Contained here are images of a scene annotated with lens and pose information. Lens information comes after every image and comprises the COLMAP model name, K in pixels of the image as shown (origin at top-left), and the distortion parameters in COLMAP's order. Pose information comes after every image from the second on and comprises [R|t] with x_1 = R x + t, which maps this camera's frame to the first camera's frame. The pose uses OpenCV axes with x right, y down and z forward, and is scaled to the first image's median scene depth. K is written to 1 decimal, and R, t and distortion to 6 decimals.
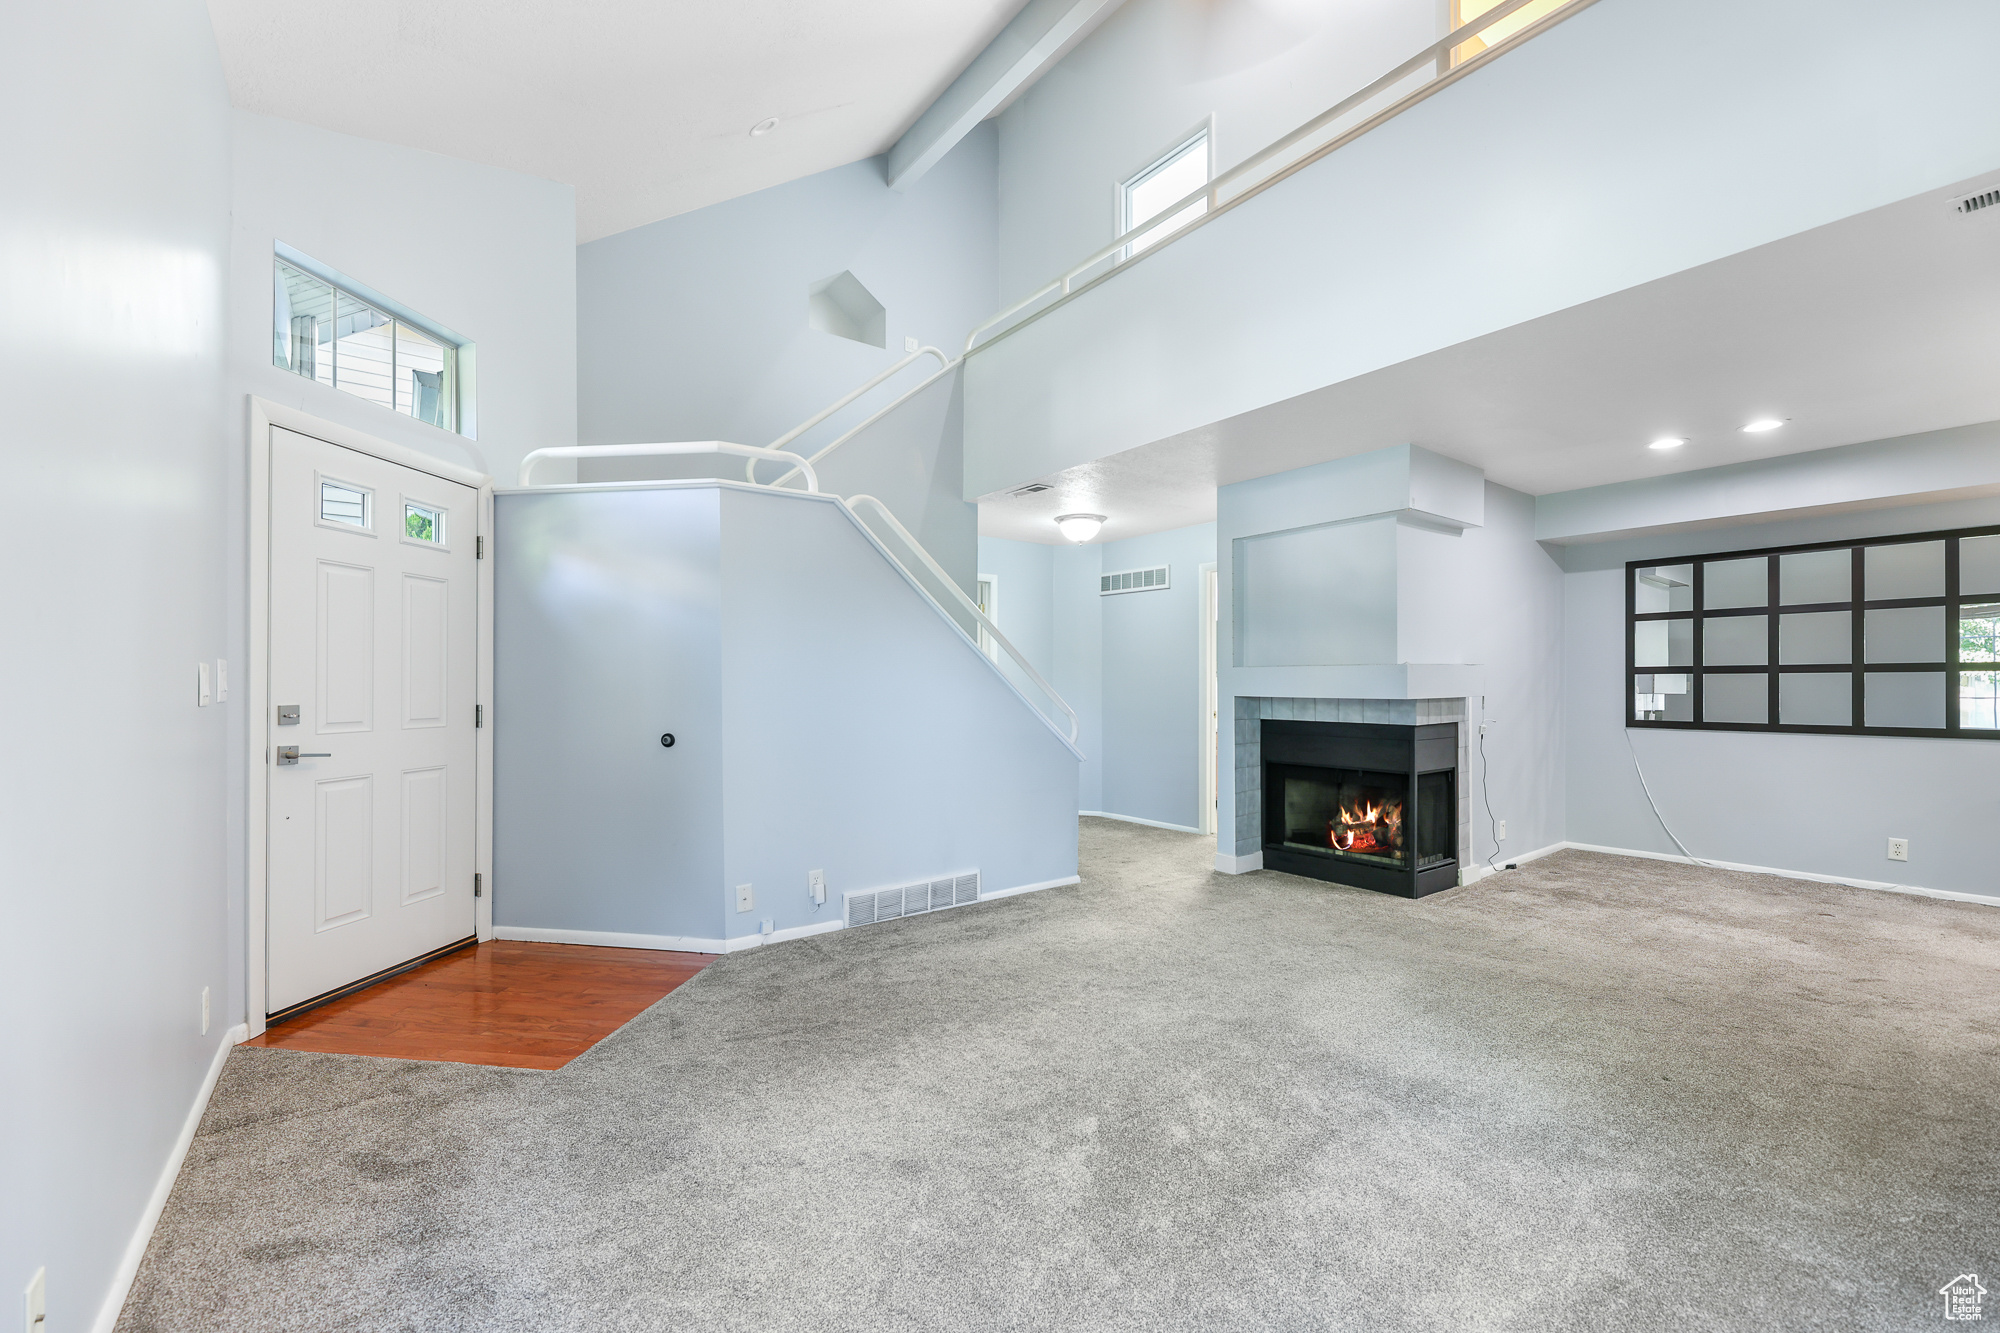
lens RADIAL K [[826.0, 0, 1011.1], [0, 826.0, 642.8], [0, 0, 1]] dist [-0.000679, -0.007054]
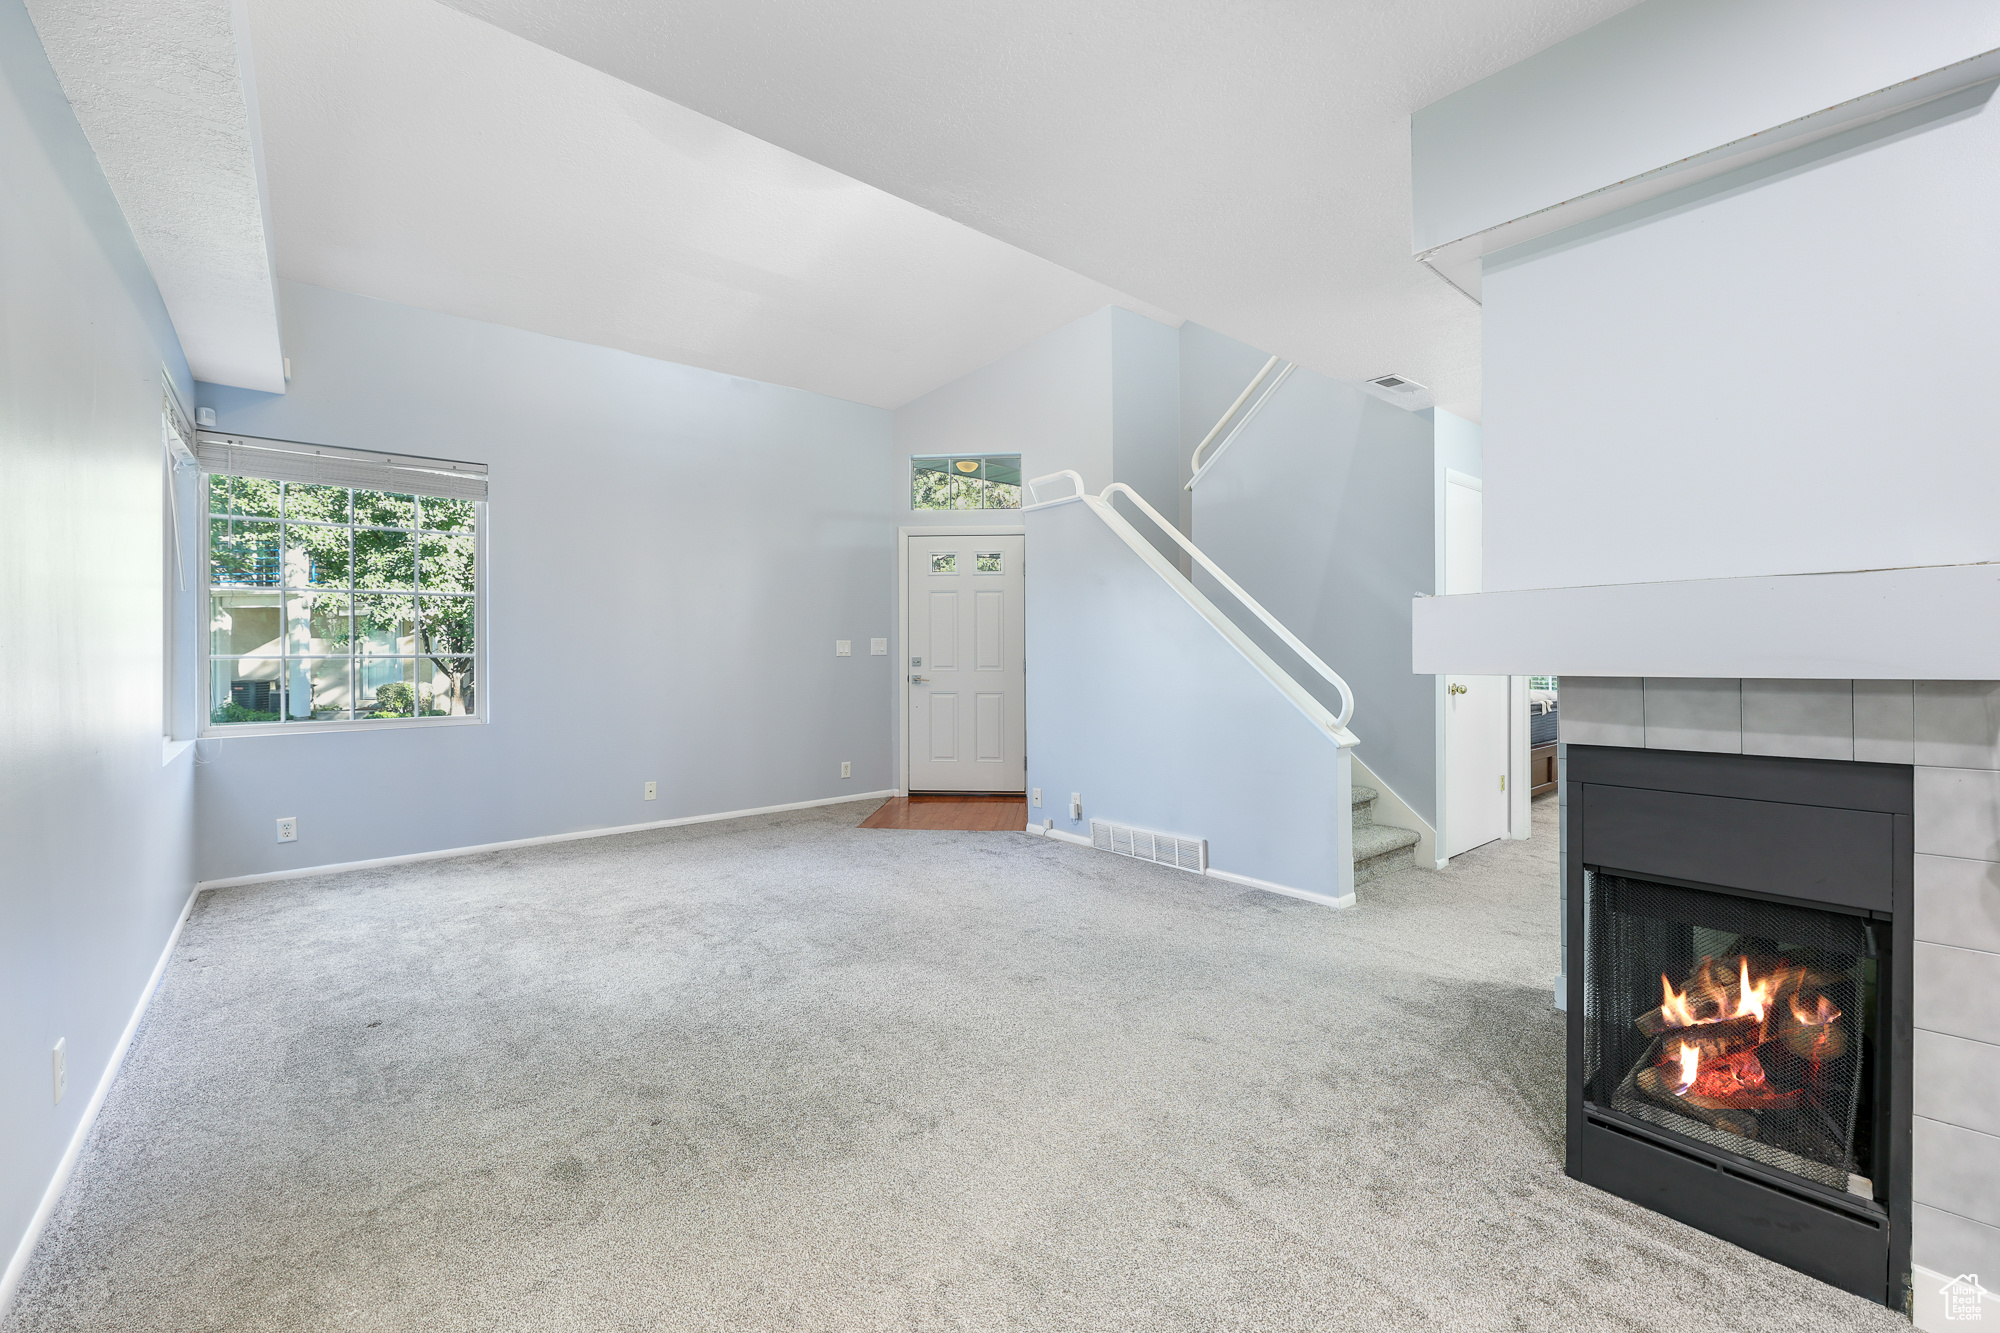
lens RADIAL K [[826.0, 0, 1011.1], [0, 826.0, 642.8], [0, 0, 1]] dist [-0.000679, -0.007054]
pose [[0.058992, 0.002420, -0.998256, 0.963030], [0.058803, 0.998252, 0.005895, 0.026126], [0.996525, -0.059048, 0.058746, 0.778659]]
